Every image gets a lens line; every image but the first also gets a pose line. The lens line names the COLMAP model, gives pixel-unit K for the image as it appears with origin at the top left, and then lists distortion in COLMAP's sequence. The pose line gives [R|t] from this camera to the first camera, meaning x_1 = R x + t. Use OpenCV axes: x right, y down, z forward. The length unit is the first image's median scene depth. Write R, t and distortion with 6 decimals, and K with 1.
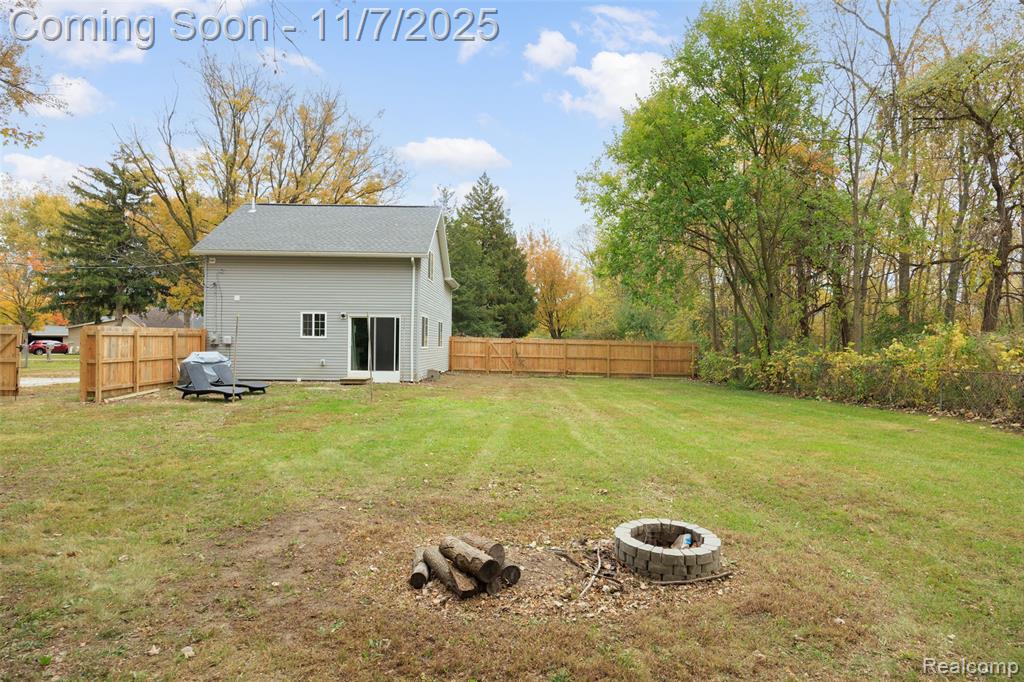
lens RADIAL K [[617.7, 0, 513.5], [0, 617.7, 340.9], [0, 0, 1]] dist [-0.005690, -0.000314]
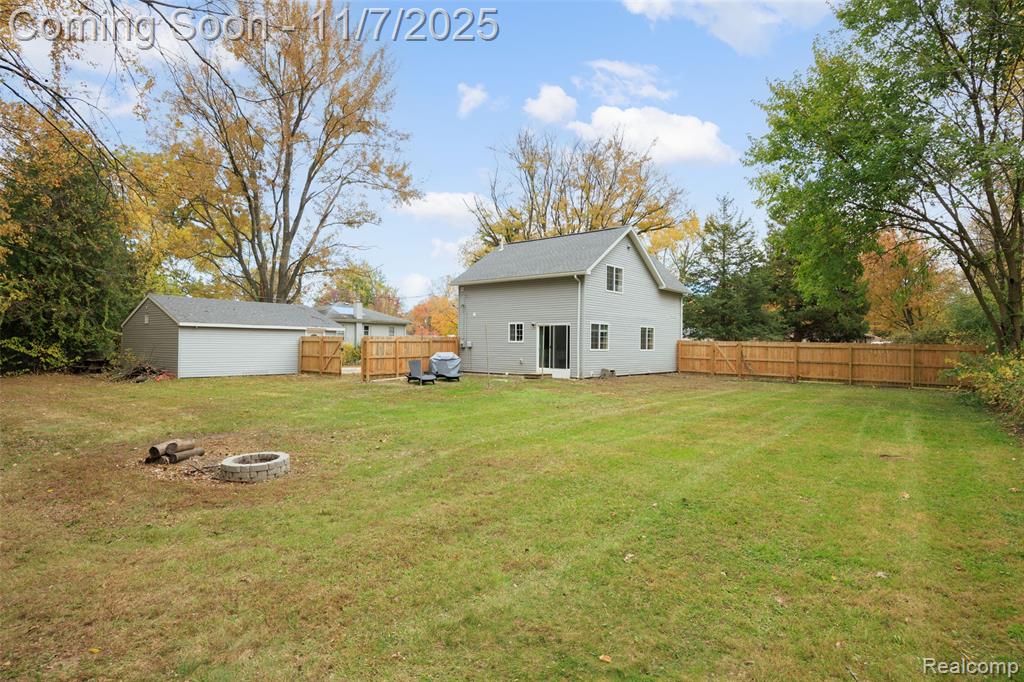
lens RADIAL K [[557.4, 0, 512.2], [0, 557.4, 343.7], [0, 0, 1]] dist [0.003604, 0.000116]
pose [[0.744191, -0.003680, -0.667956, 0.461727], [0.002199, 0.999993, -0.003059, 0.001776], [0.667963, 0.000808, 0.744194, 0.108008]]
